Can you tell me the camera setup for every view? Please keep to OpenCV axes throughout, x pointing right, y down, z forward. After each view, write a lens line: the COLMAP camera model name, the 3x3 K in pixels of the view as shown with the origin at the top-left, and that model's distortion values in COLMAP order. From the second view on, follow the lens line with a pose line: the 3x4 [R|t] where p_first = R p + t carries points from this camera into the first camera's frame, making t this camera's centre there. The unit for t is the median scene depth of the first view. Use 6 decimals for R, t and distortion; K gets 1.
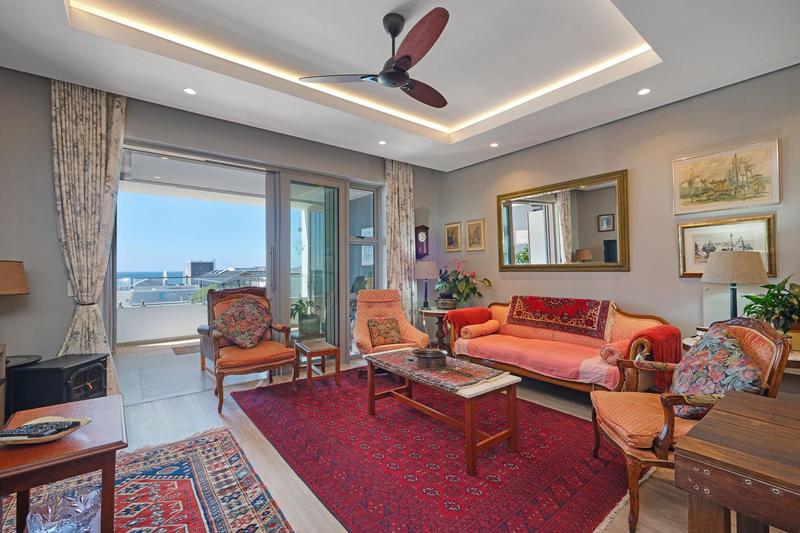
lens RADIAL K [[348.5, 0, 399.9], [0, 348.5, 266.9], [0, 0, 1]] dist [0.001138, 0.000025]
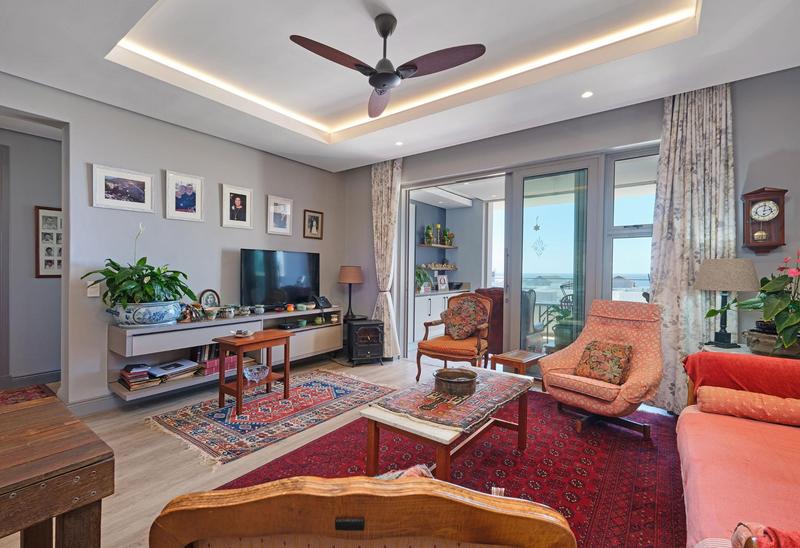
lens RADIAL K [[361.2, 0, 400.5], [0, 361.2, 275.0], [0, 0, 1]] dist [0.002072, 0.000201]
pose [[0.272571, 0.014571, -0.962025, 0.549849], [0.003554, 0.999863, 0.016151, -0.000197], [0.962129, -0.007821, 0.272482, 0.416549]]
